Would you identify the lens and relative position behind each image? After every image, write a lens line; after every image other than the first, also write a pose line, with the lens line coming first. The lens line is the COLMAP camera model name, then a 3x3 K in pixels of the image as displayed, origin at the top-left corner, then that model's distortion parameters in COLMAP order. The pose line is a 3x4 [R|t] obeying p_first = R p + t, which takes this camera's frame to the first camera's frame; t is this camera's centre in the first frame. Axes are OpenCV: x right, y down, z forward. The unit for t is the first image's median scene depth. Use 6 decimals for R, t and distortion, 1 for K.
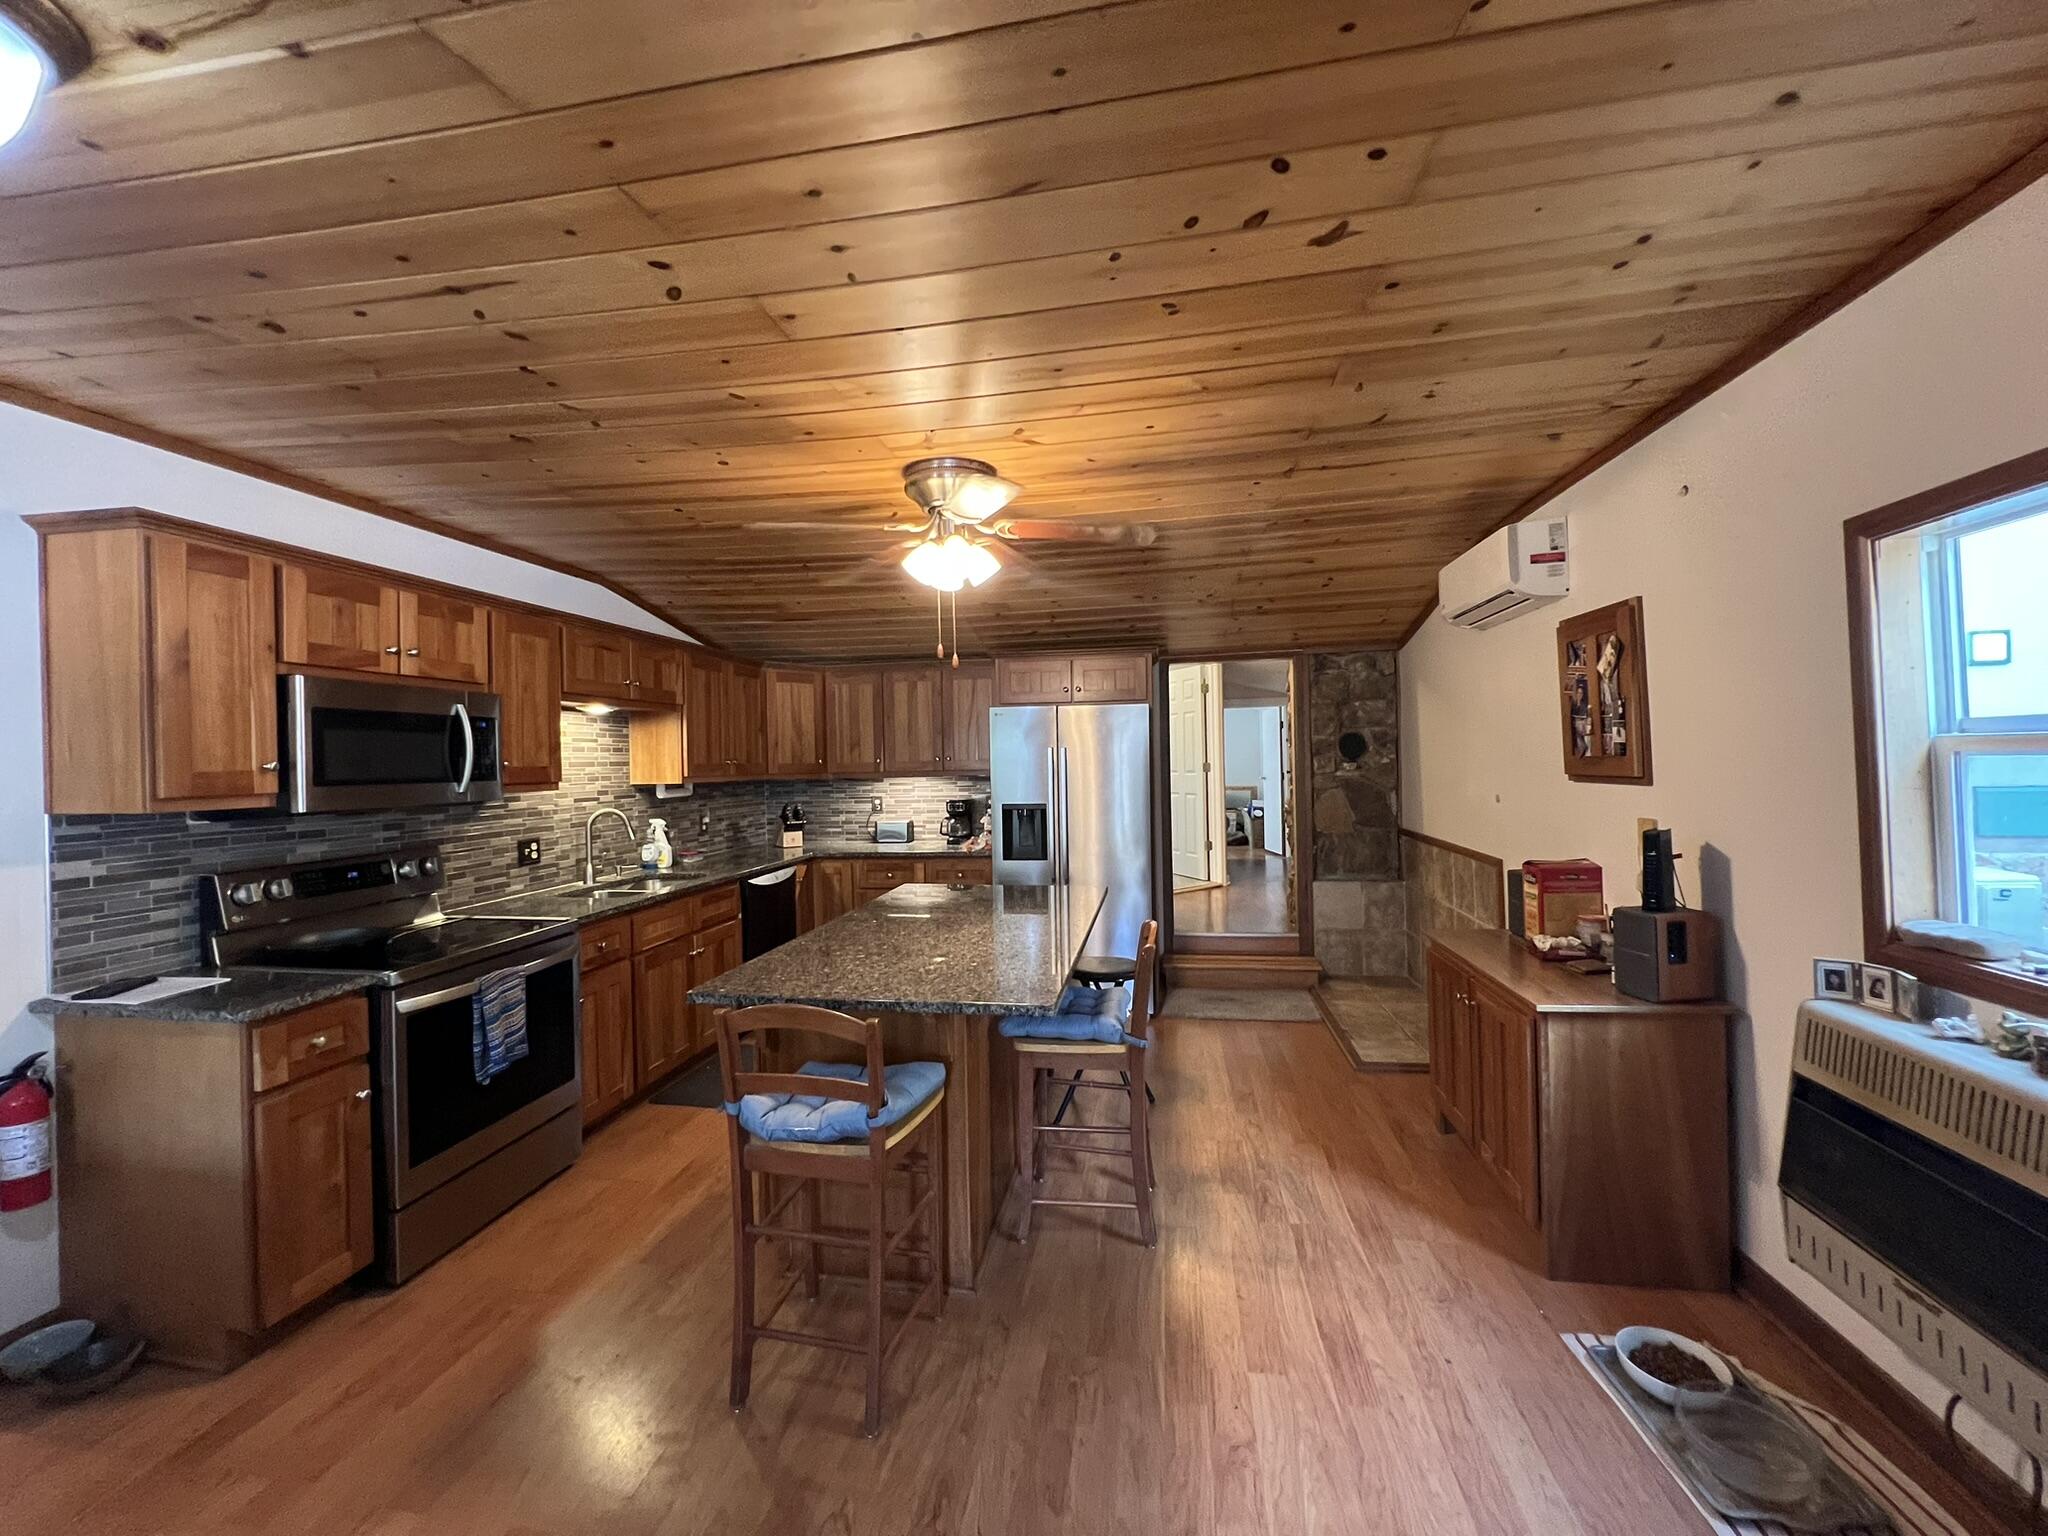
lens RADIAL K [[823.5, 0, 1024.0], [0, 823.5, 768.0], [0, 0, 1]] dist [0.001187, 0.000178]
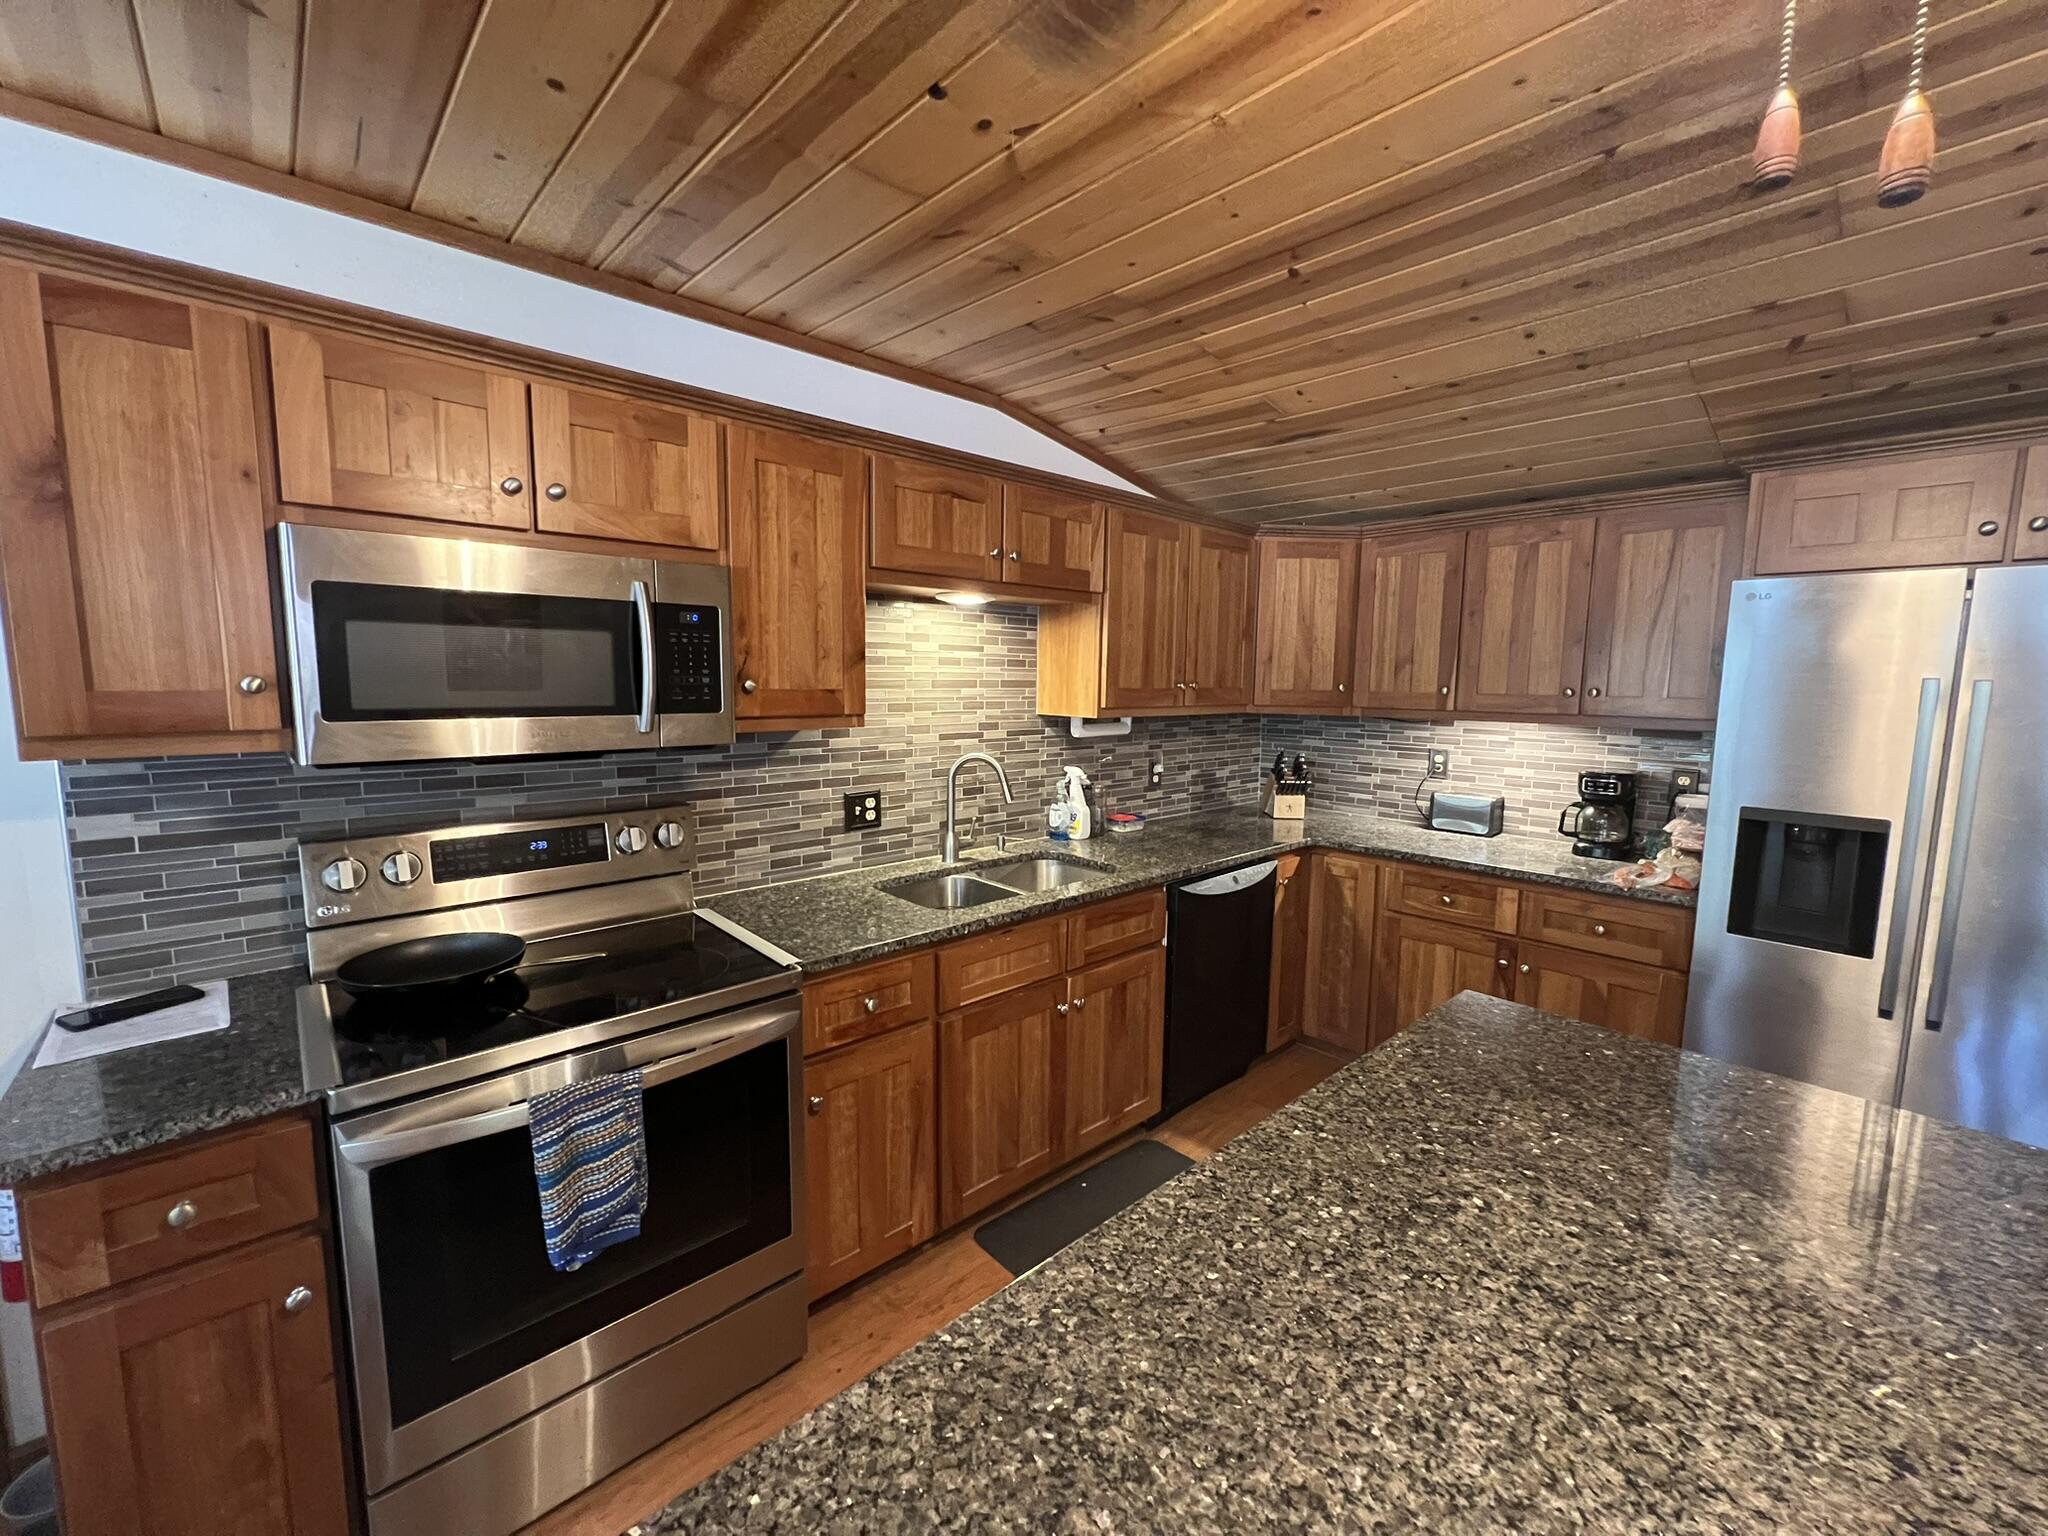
lens RADIAL K [[825.6, 0, 1024.0], [0, 825.6, 768.0], [0, 0, 1]] dist [-0.000826, -0.000077]
pose [[0.785999, 0.097074, -0.610558, -0.068797], [-0.032862, 0.992759, 0.115537, -0.015694], [0.617353, -0.070747, 0.783498, 0.486316]]
